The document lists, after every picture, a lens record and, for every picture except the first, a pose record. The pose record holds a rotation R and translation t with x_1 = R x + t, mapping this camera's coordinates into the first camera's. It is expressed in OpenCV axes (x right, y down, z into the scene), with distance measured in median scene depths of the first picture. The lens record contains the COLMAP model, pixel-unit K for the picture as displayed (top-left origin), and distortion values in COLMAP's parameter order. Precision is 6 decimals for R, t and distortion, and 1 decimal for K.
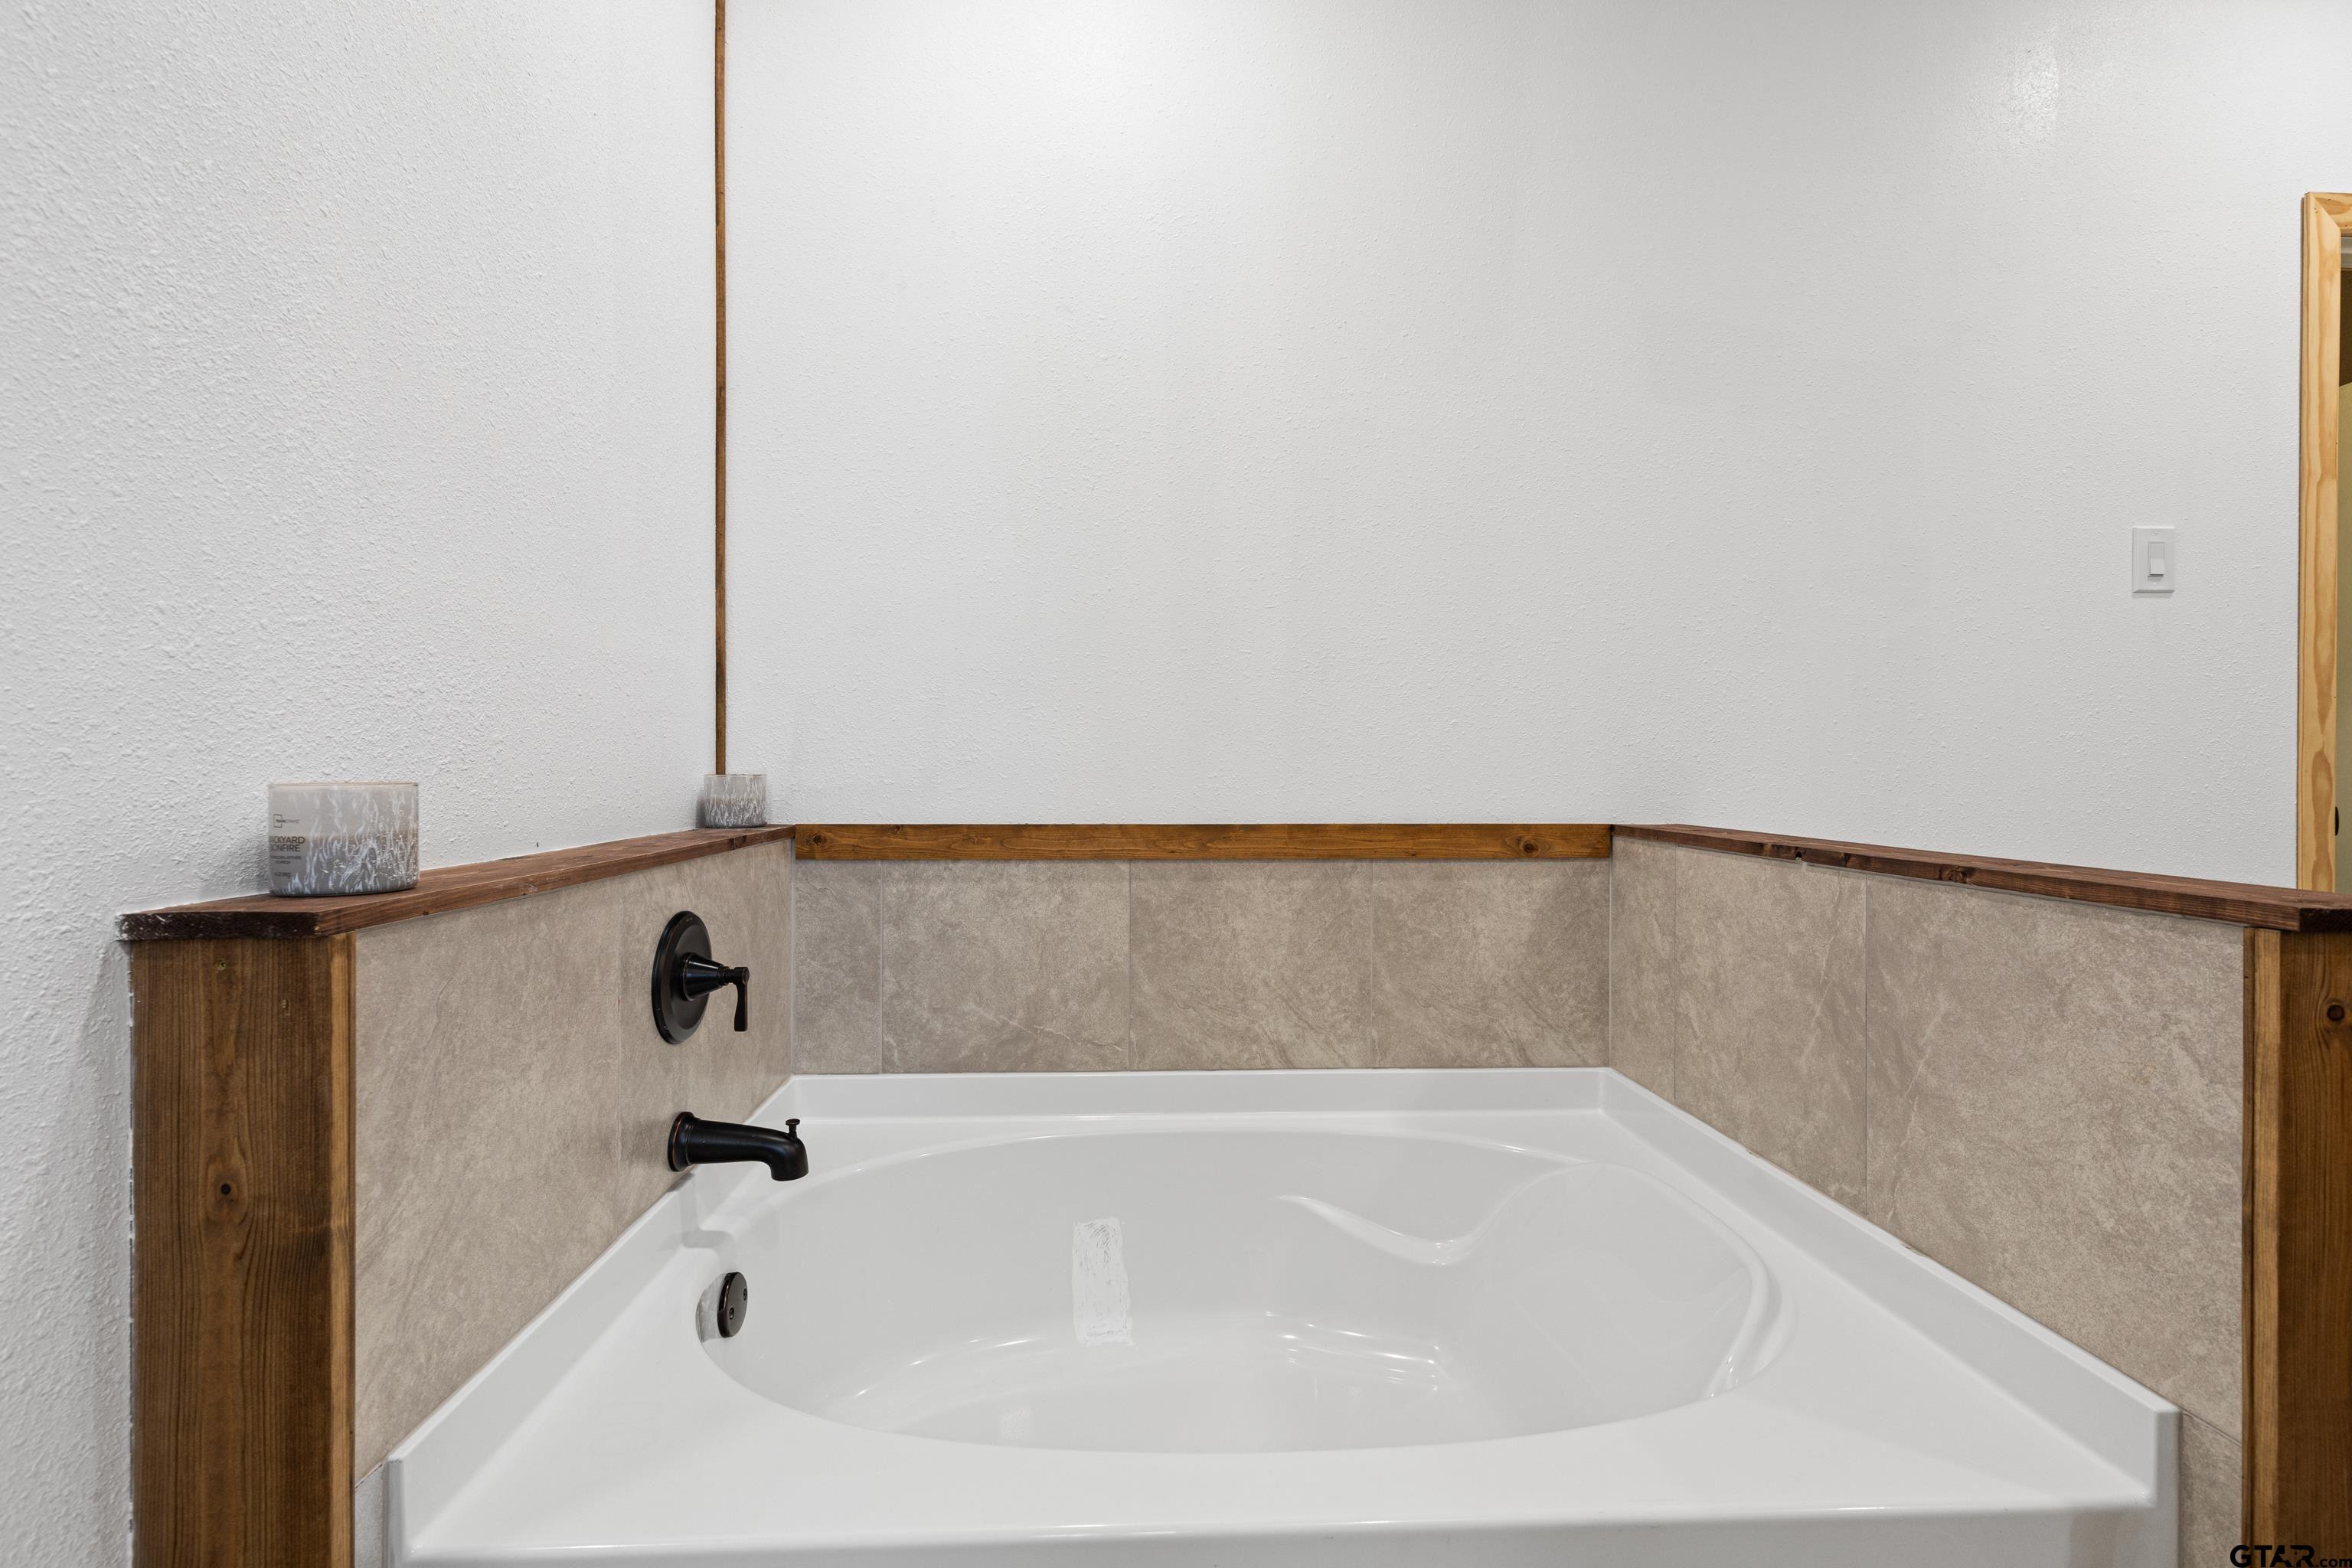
lens RADIAL K [[1066.5, 0, 1165.7], [0, 1066.5, 773.5], [0, 0, 1]] dist [0.008809, -0.001426]
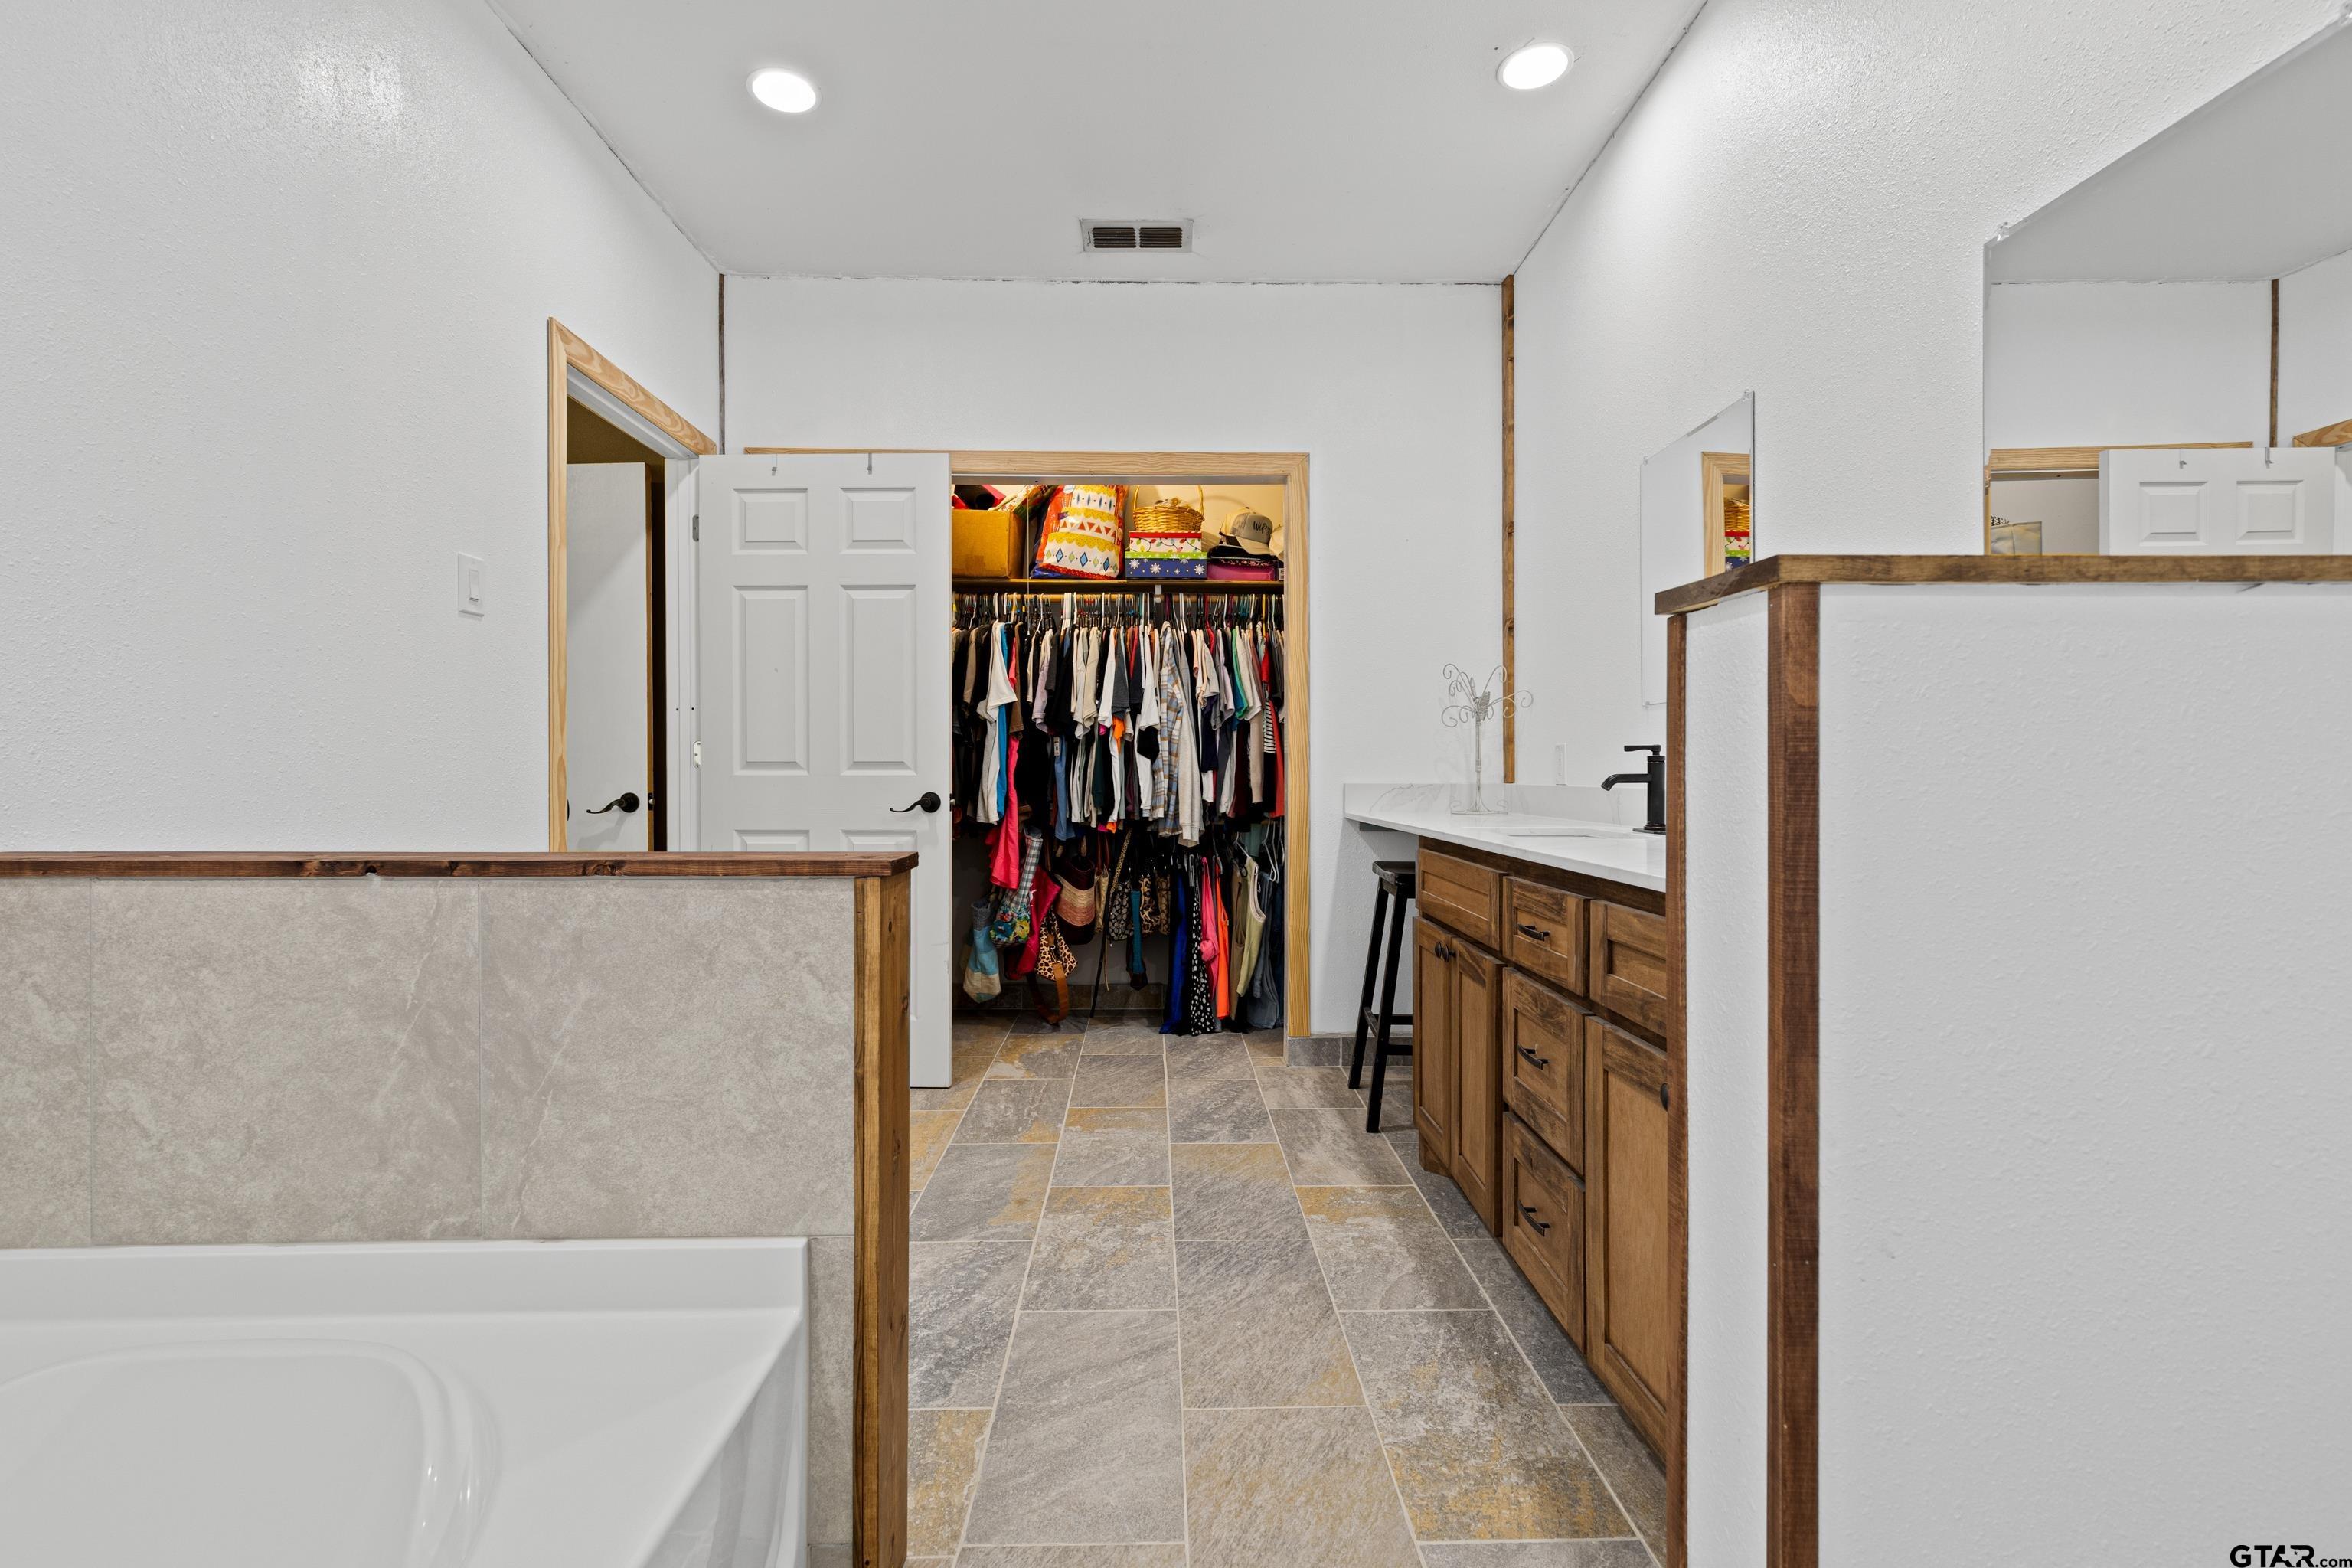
lens RADIAL K [[1066.5, 0, 1165.7], [0, 1066.5, 773.5], [0, 0, 1]] dist [0.008809, -0.001426]
pose [[0.029933, -0.005568, 0.999536, -0.304518], [0.006979, 0.999961, 0.005362, -0.002890], [-0.999528, 0.006815, 0.029971, 0.381112]]
